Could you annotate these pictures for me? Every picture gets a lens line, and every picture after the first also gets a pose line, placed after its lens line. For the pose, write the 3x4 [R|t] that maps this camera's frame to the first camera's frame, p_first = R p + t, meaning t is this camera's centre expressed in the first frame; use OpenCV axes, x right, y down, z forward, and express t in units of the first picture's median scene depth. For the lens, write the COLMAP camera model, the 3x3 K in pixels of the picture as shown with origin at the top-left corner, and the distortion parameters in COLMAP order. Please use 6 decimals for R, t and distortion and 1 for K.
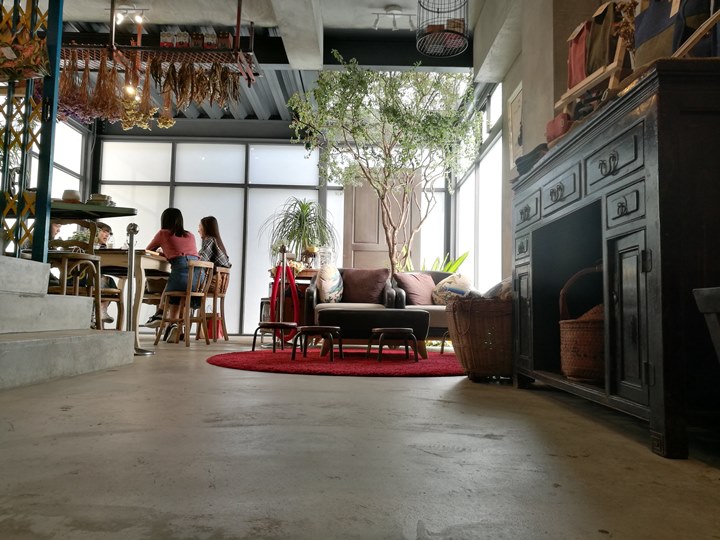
lens RADIAL K [[563.0, 0, 360.1], [0, 563.0, 271.2], [0, 0, 1]] dist [0.010041, 0.002721]
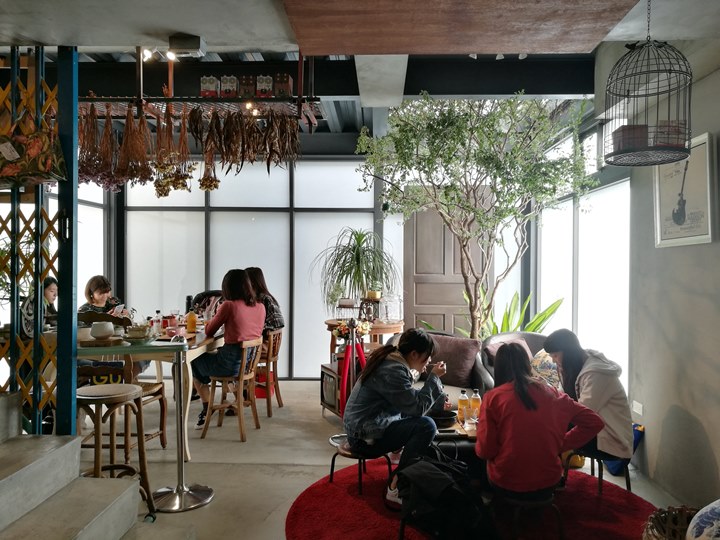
lens RADIAL K [[565.6, 0, 349.9], [0, 565.6, 270.1], [0, 0, 1]] dist [0.046739, -0.002152]
pose [[0.998367, -0.015066, -0.055096, -0.094229], [0.019354, 0.996754, 0.078150, -0.185986], [0.053739, -0.079089, 0.995418, 0.180567]]
